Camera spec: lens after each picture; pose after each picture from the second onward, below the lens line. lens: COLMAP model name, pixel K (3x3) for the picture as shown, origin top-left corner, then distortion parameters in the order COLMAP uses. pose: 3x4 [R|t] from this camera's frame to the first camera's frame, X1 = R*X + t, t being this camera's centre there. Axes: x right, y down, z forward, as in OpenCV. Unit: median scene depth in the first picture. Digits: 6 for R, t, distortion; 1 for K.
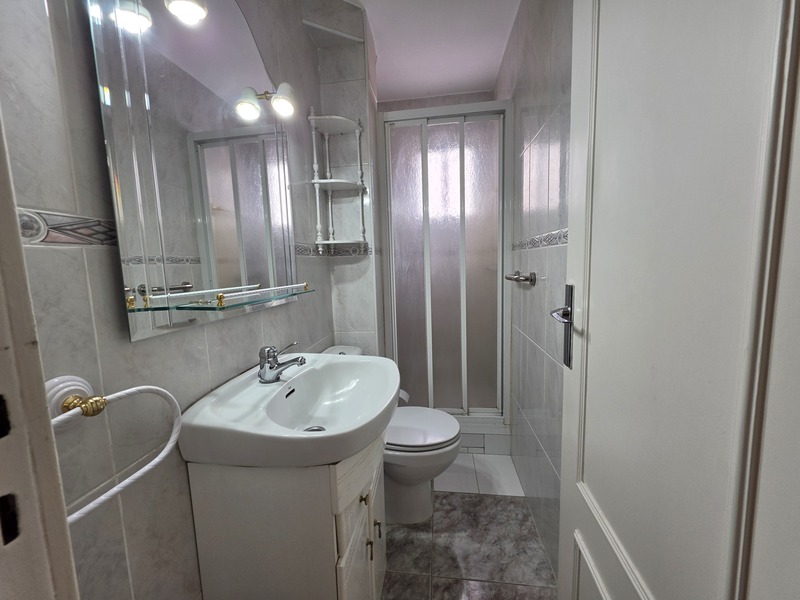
lens RADIAL K [[316.9, 0, 396.8], [0, 316.9, 300.1], [0, 0, 1]] dist [-0.003985, -0.000529]
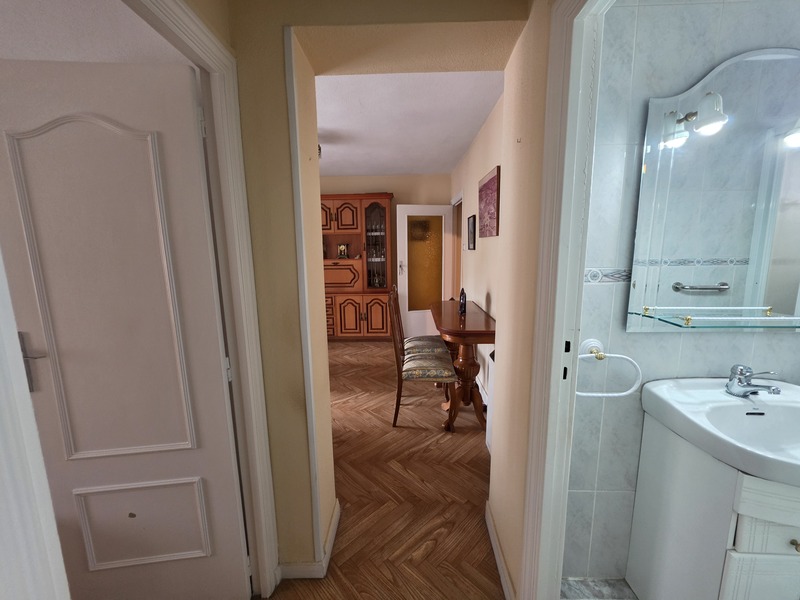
lens RADIAL K [[316.9, 0, 394.3], [0, 316.9, 297.5], [0, 0, 1]] dist [-0.003985, -0.000529]
pose [[0.090212, 0.179719, -0.979573, 0.720841], [-0.097041, 0.980489, 0.170950, -0.218439], [0.991184, 0.079637, 0.105892, -0.508362]]
